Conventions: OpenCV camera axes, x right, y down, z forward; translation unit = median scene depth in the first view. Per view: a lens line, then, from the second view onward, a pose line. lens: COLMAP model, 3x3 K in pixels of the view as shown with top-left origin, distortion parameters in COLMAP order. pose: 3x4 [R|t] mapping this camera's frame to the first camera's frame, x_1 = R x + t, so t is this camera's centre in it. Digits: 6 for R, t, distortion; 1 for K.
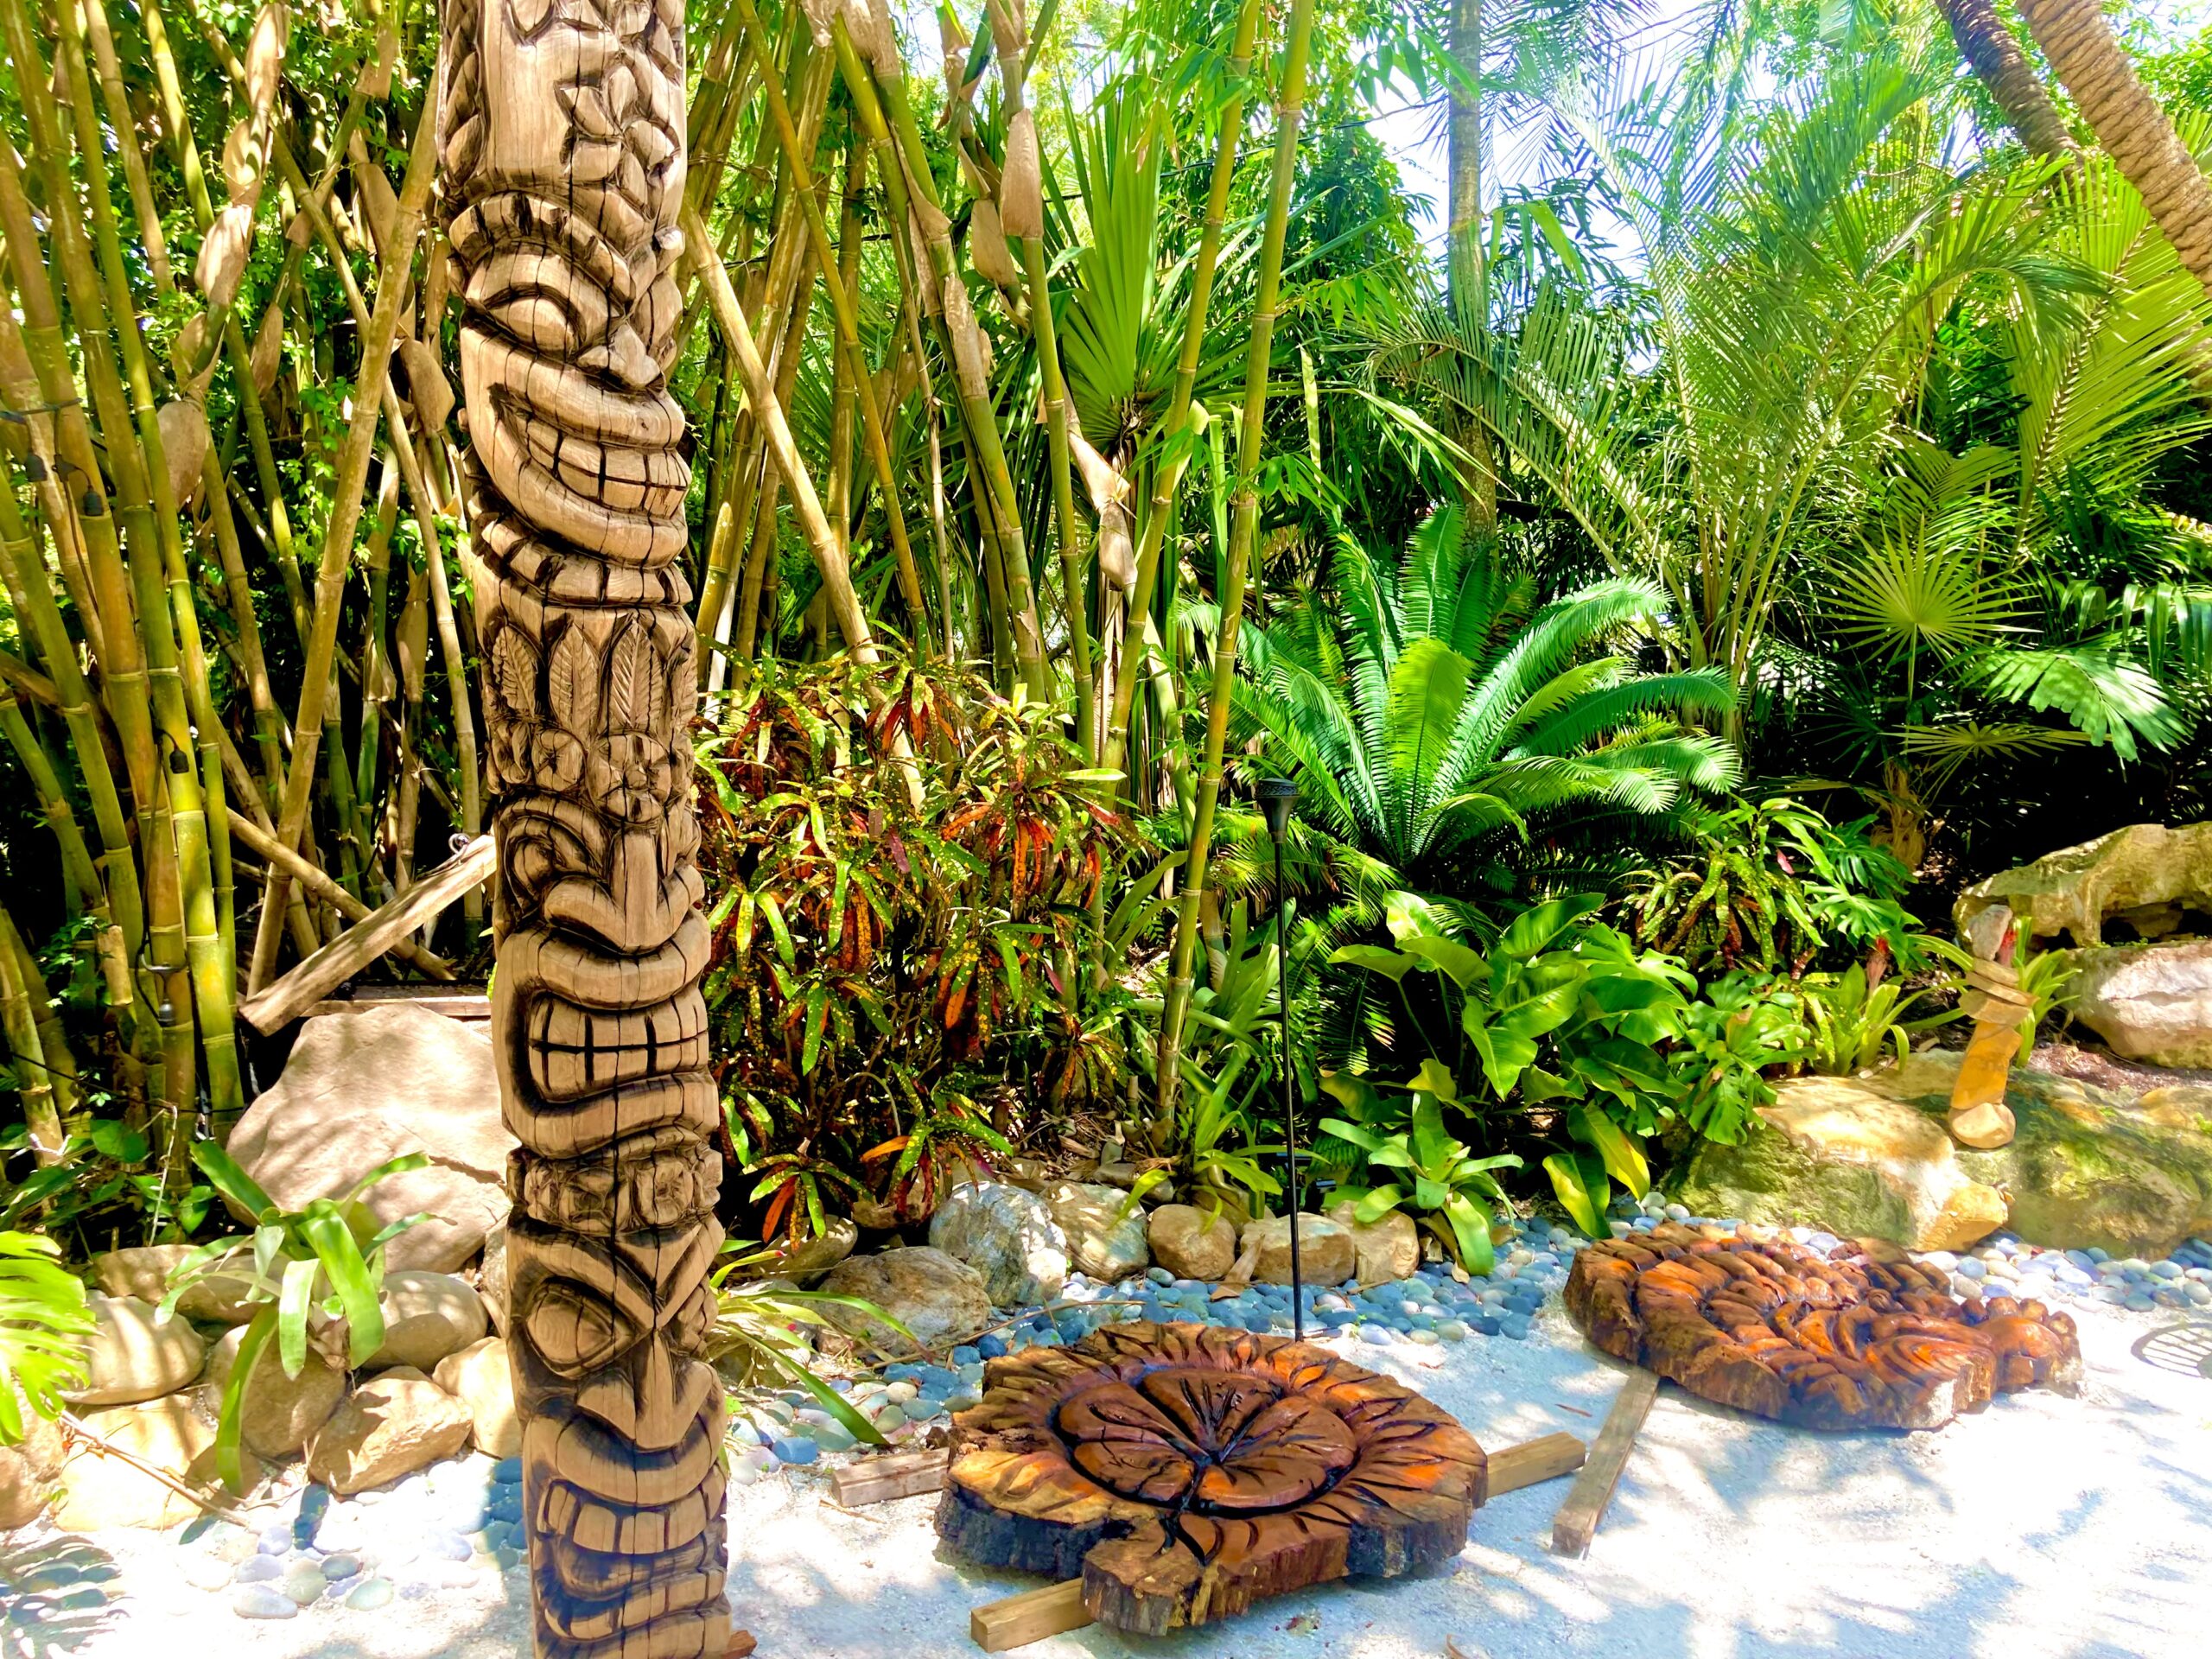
lens RADIAL K [[1777.0, 0, 1074.9], [0, 1777.0, 824.5], [0, 0, 1]] dist [0.004279, -0.012728]
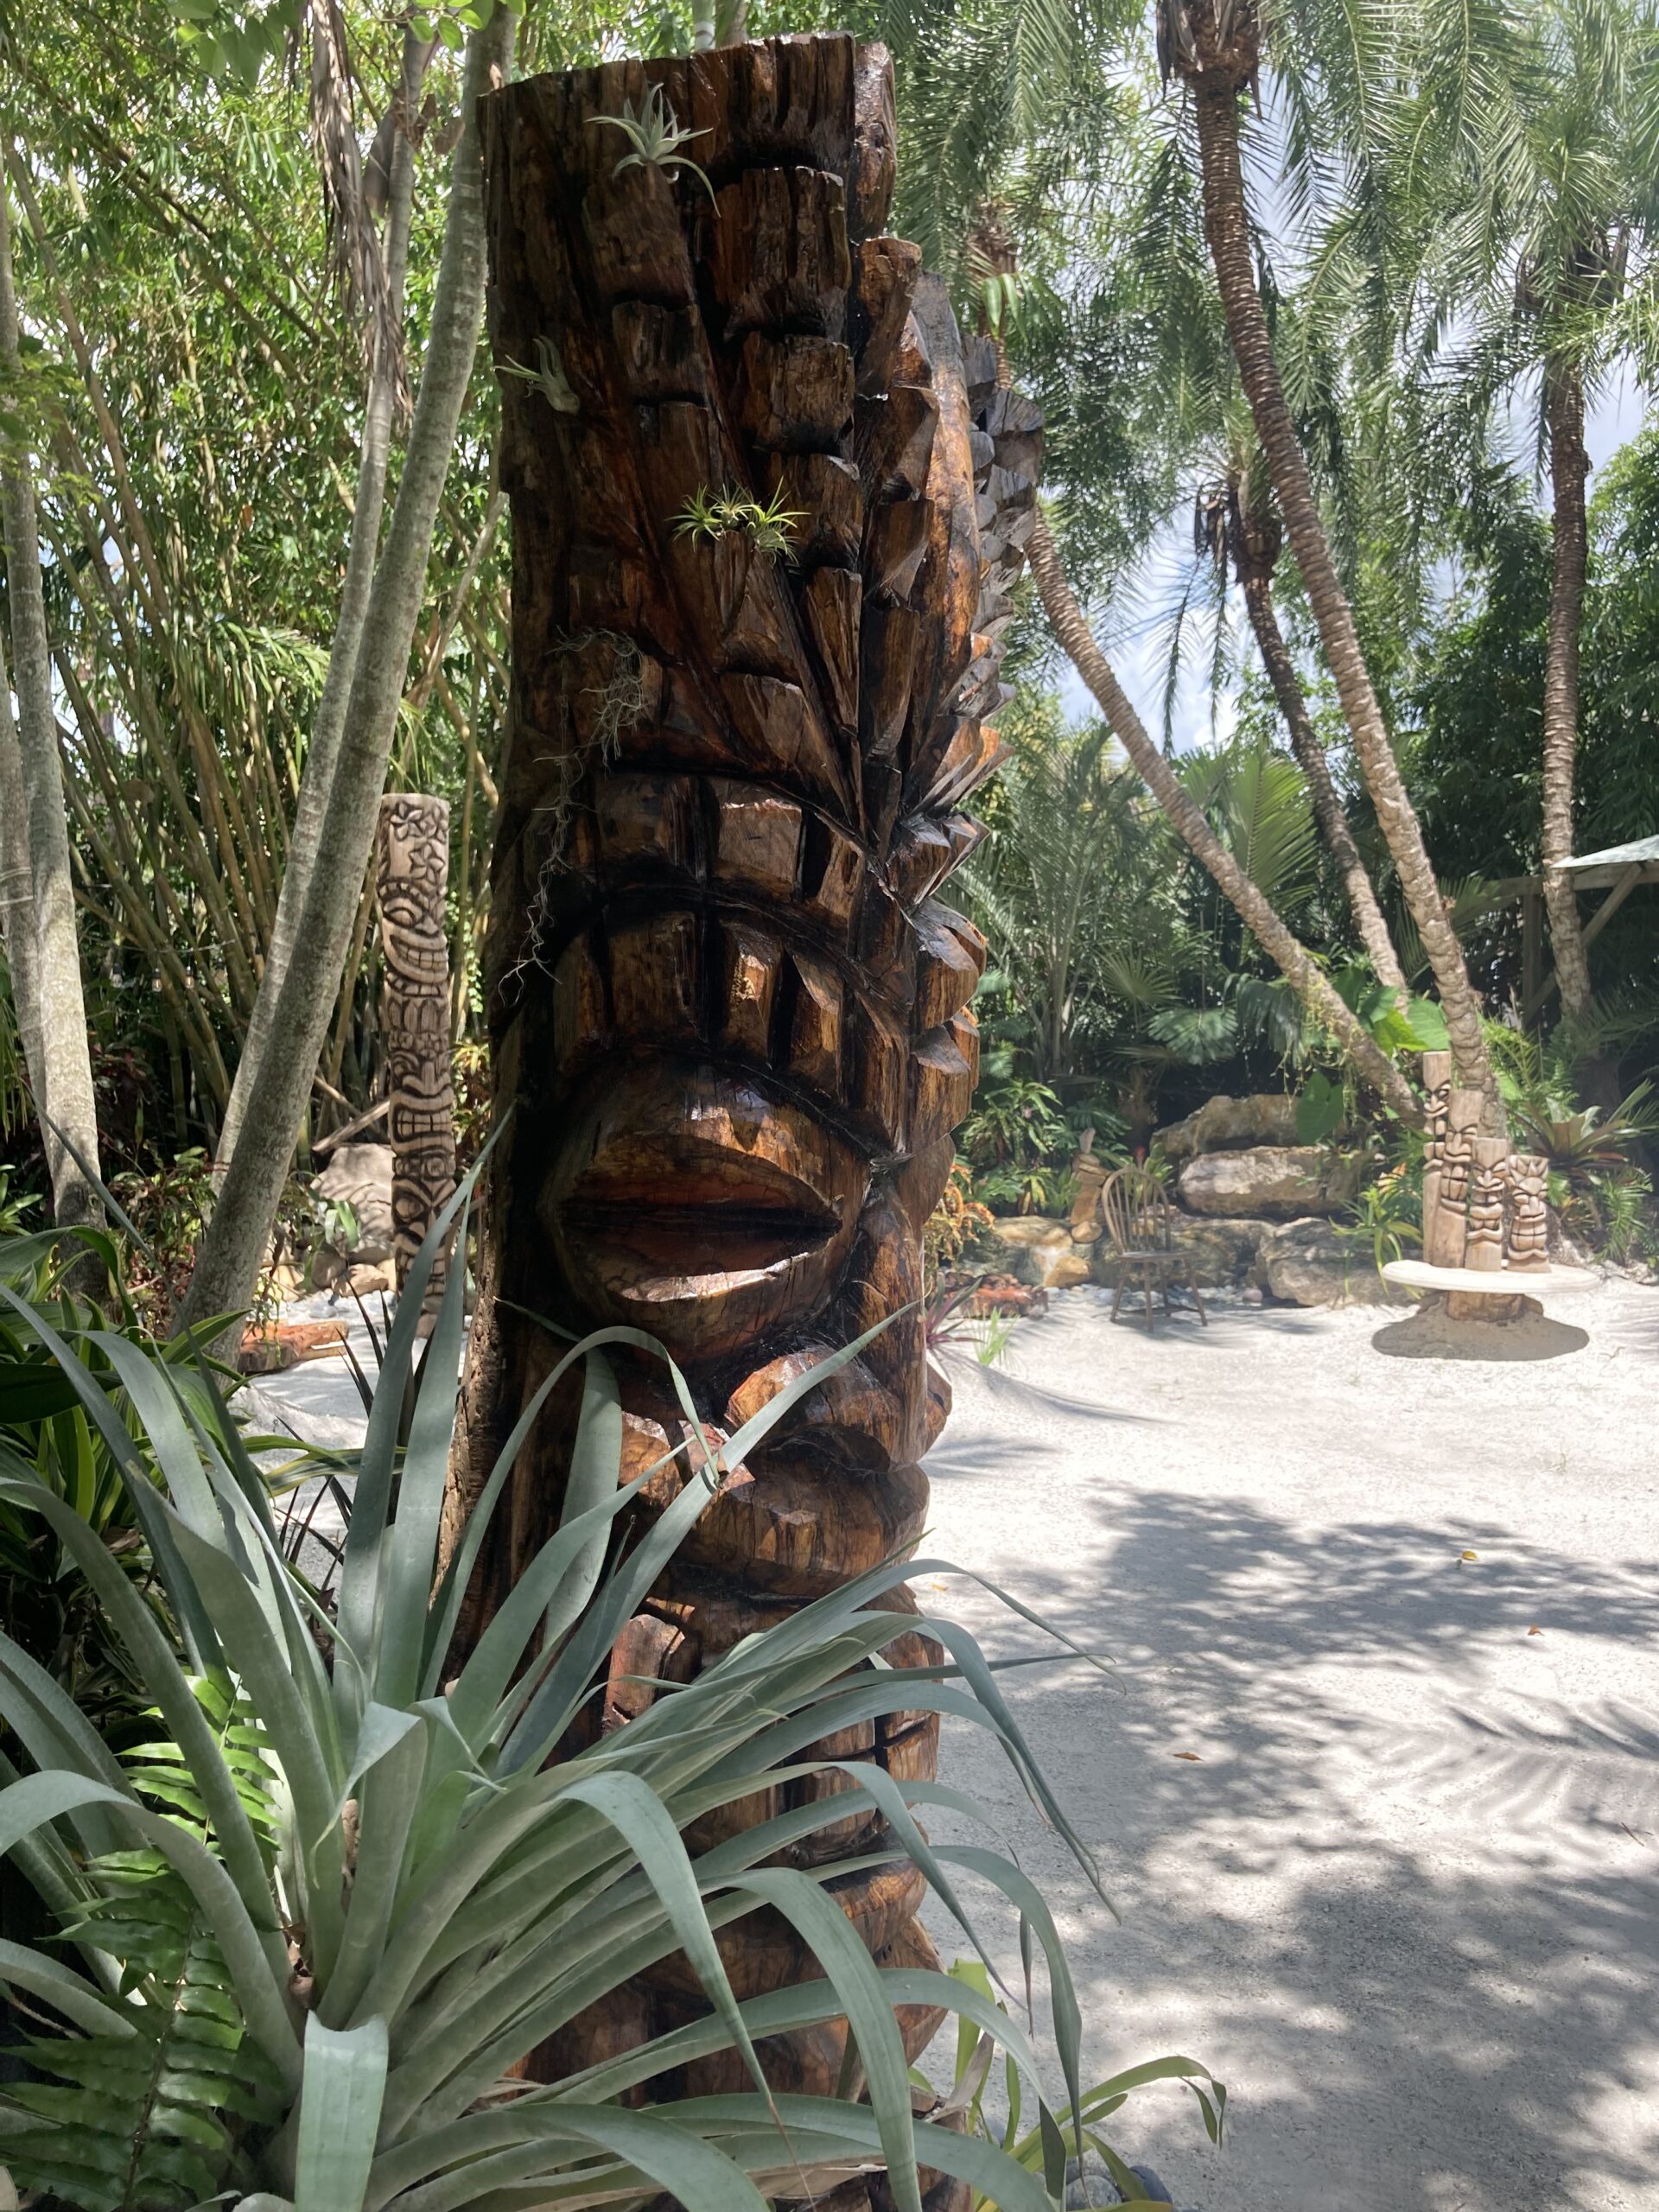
lens RADIAL K [[1772.6, 0, 802.7], [0, 1772.6, 1105.7], [0, 0, 1]] dist [0.076148, -0.243396]
pose [[0.988270, 0.007128, -0.152548, 1.006147], [-0.013787, 0.998995, -0.042639, 0.229431], [0.152091, 0.044242, 0.987376, -2.313761]]
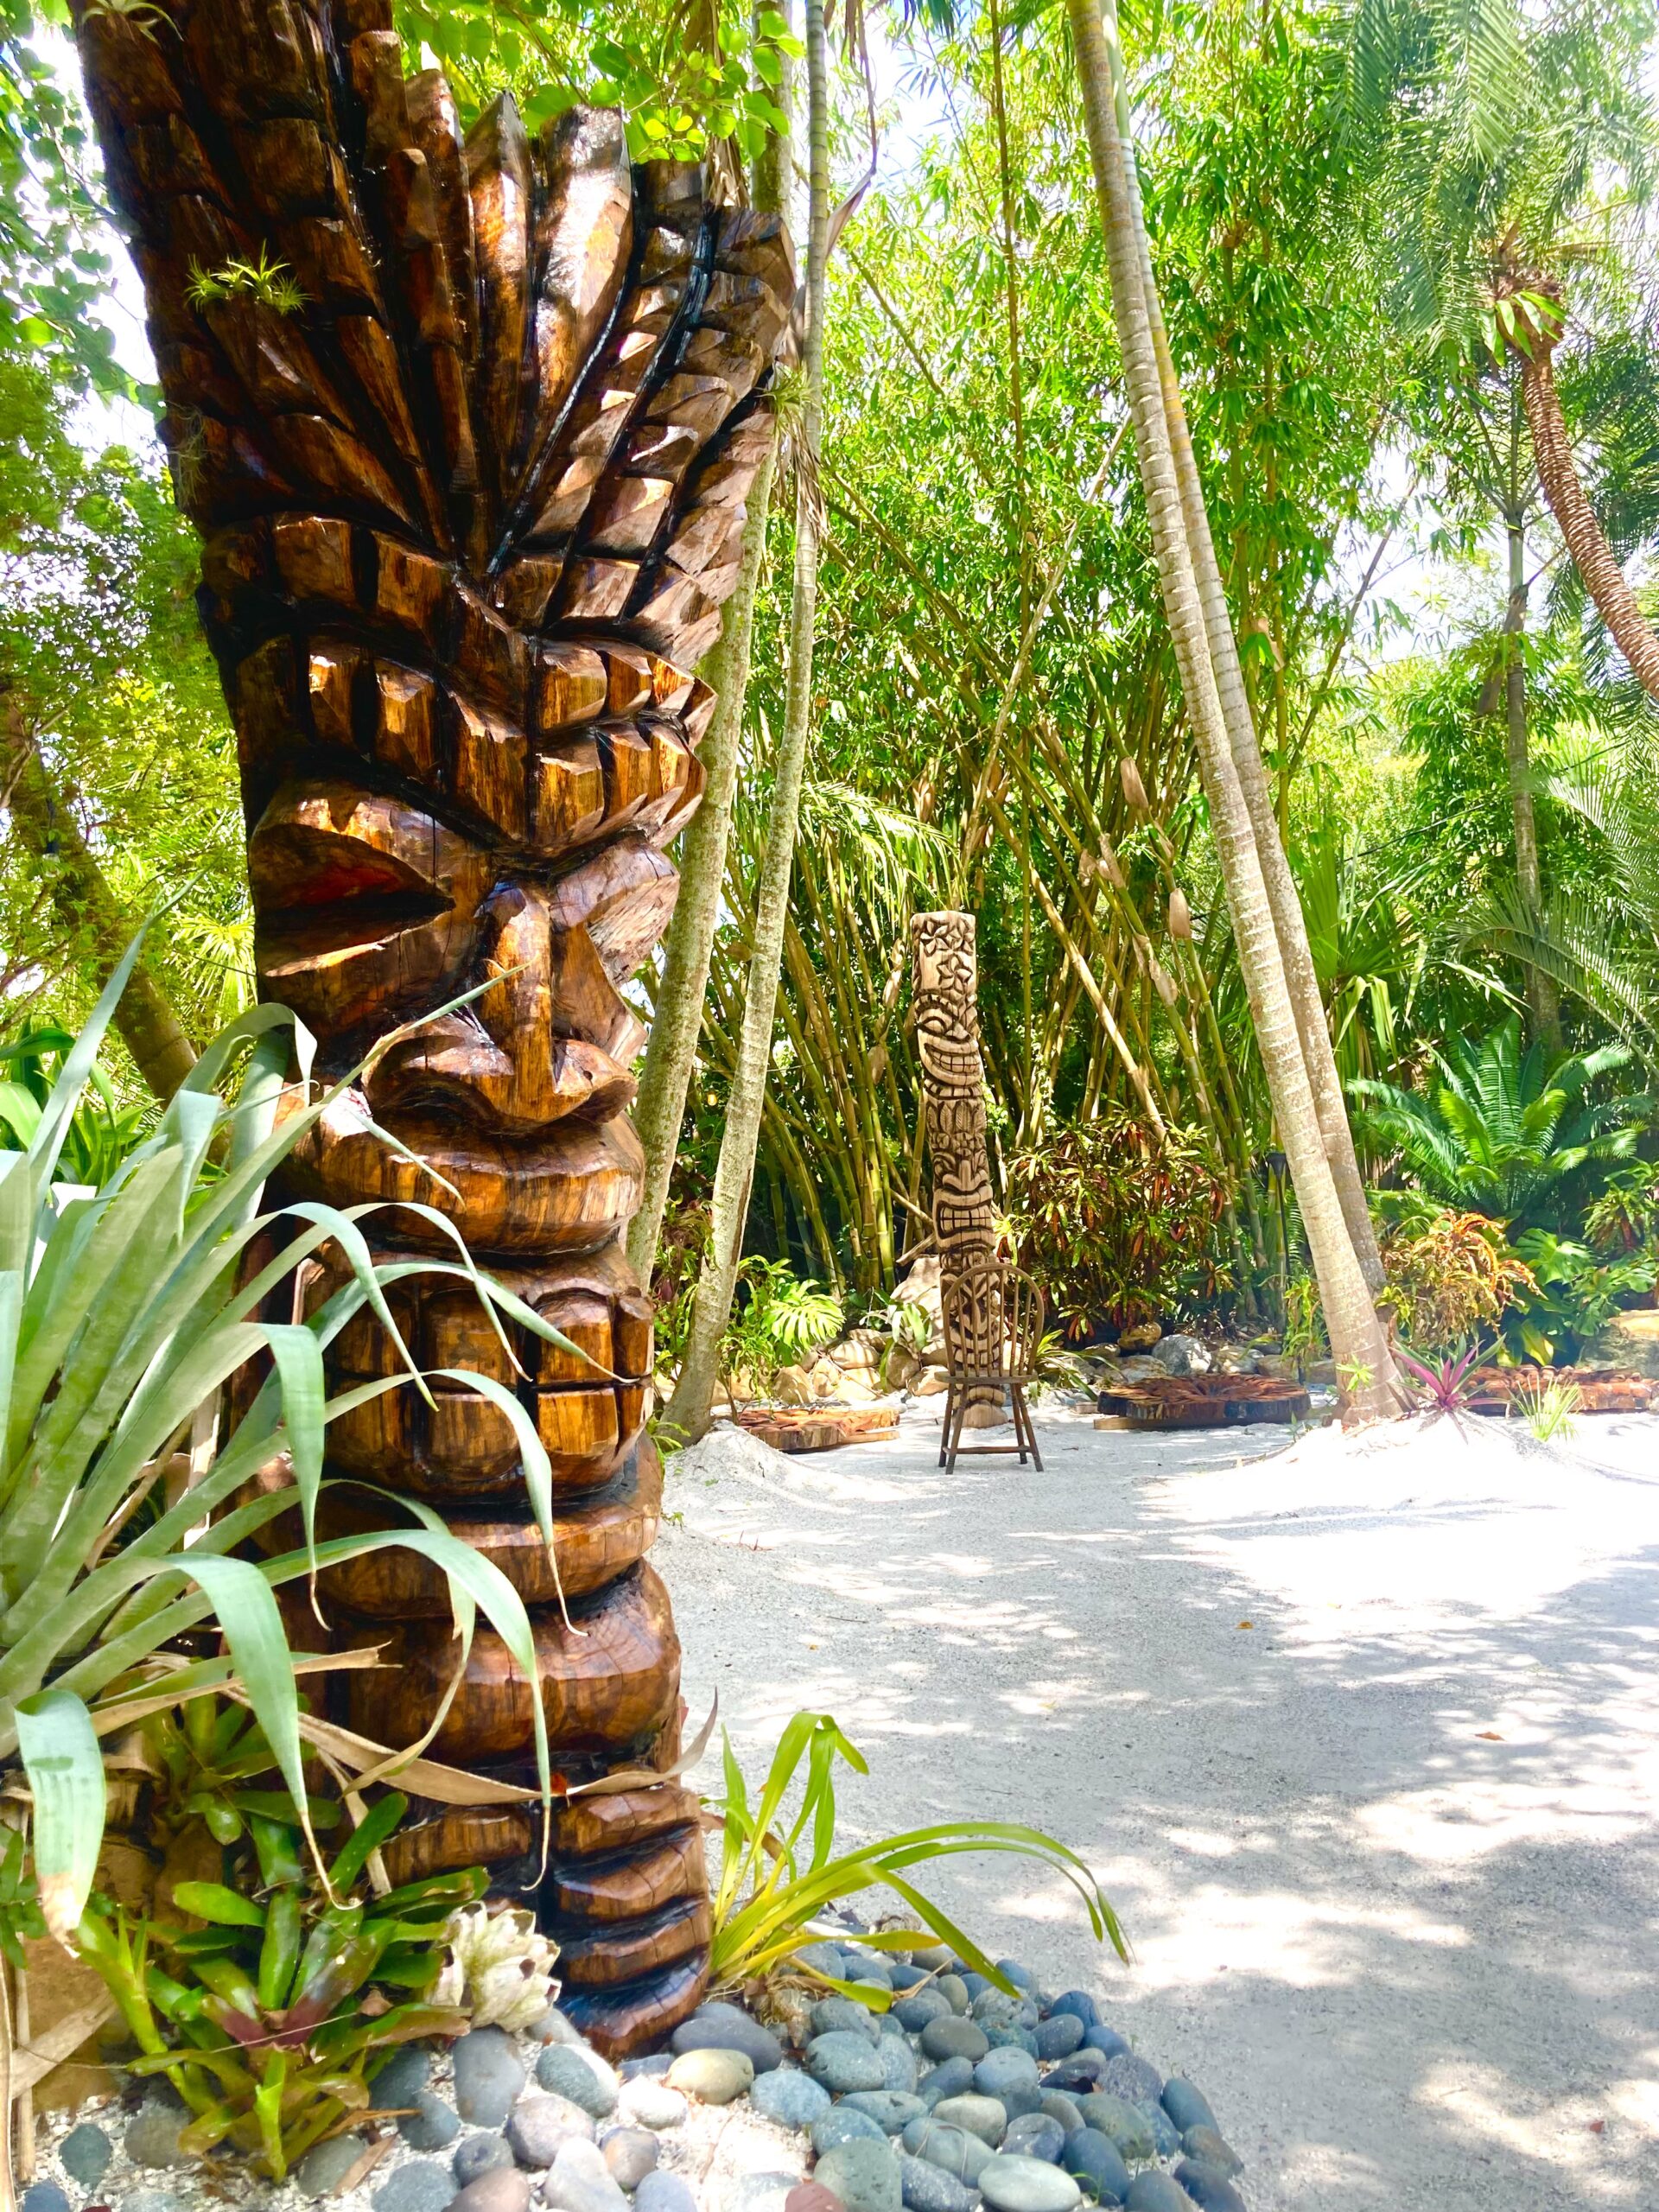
lens RADIAL K [[1751.1, 0, 820.6], [0, 1751.1, 1109.1], [0, 0, 1]] dist [0.059703, -0.093246]
pose [[0.846633, -0.085429, -0.525275, 1.398138], [0.009077, 0.989206, -0.146251, 0.425158], [0.532099, 0.119053, 0.838270, -2.179463]]
